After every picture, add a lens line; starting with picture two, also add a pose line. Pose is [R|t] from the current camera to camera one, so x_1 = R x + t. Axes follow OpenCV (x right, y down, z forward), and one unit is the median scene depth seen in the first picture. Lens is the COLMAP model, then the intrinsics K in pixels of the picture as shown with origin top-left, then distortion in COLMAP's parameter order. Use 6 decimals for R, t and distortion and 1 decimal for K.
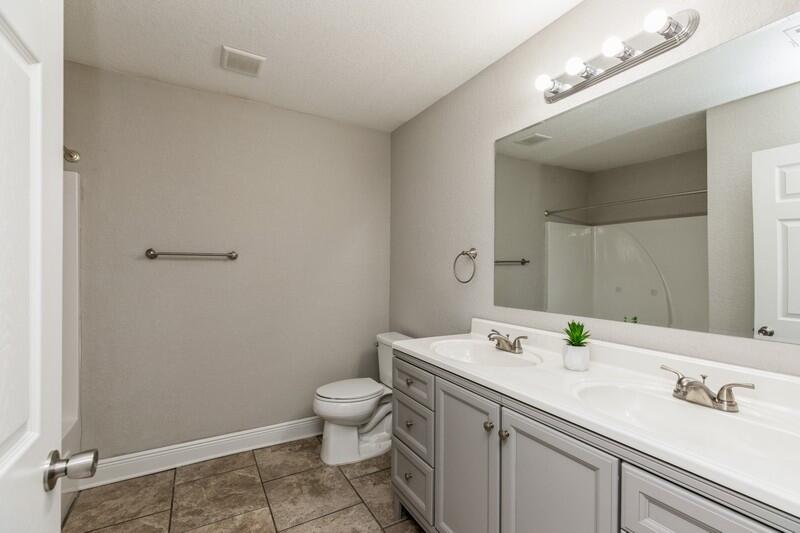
lens RADIAL K [[353.1, 0, 399.5], [0, 353.1, 277.6], [0, 0, 1]] dist [0.001246, 0.000356]
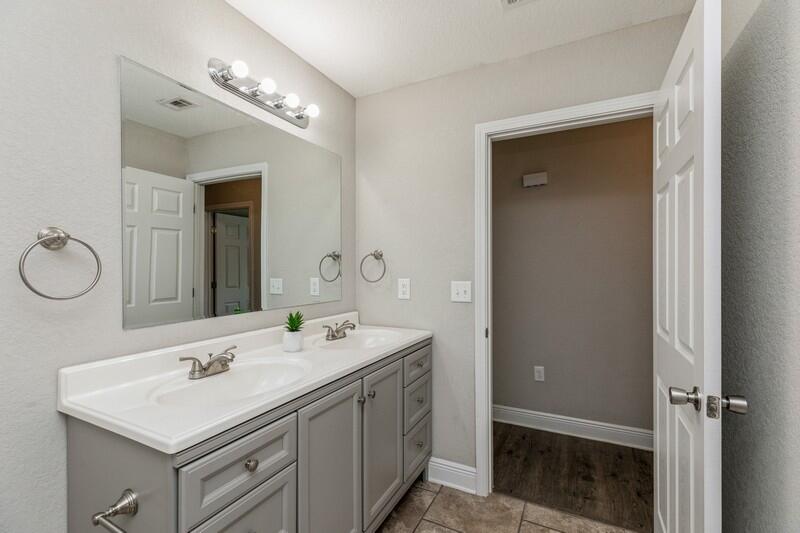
lens RADIAL K [[361.3, 0, 399.5], [0, 361.3, 274.8], [0, 0, 1]] dist [0.003112, -0.000241]
pose [[-0.547035, -0.024045, 0.836764, -0.713164], [0.017121, 0.999057, 0.039902, -0.044751], [-0.836935, 0.036154, -0.546108, 1.325345]]
